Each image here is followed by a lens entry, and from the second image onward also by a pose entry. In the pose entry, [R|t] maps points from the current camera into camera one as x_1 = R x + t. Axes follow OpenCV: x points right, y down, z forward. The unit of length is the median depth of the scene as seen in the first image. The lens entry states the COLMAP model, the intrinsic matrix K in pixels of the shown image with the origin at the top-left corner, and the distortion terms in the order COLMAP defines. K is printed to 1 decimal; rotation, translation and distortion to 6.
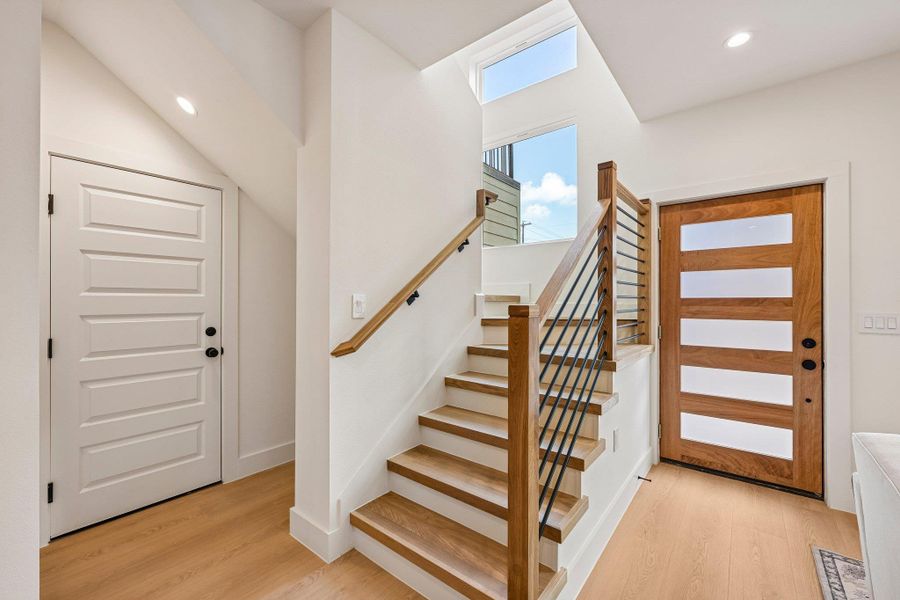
lens RADIAL K [[370.8, 0, 453.0], [0, 370.8, 304.8], [0, 0, 1]] dist [-0.000100, -0.000843]
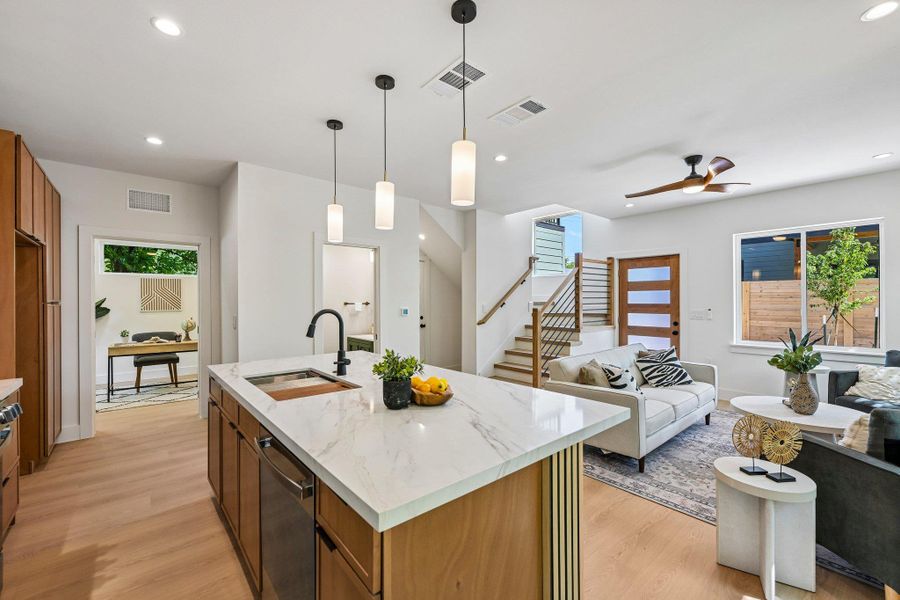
lens RADIAL K [[370.8, 0, 451.4], [0, 370.8, 300.4], [0, 0, 1]] dist [-0.000100, -0.000843]
pose [[0.980307, -0.003895, -0.197439, 0.048773], [0.003042, 0.999985, -0.004627, -0.033659], [0.197454, 0.003936, 0.980304, -1.472825]]
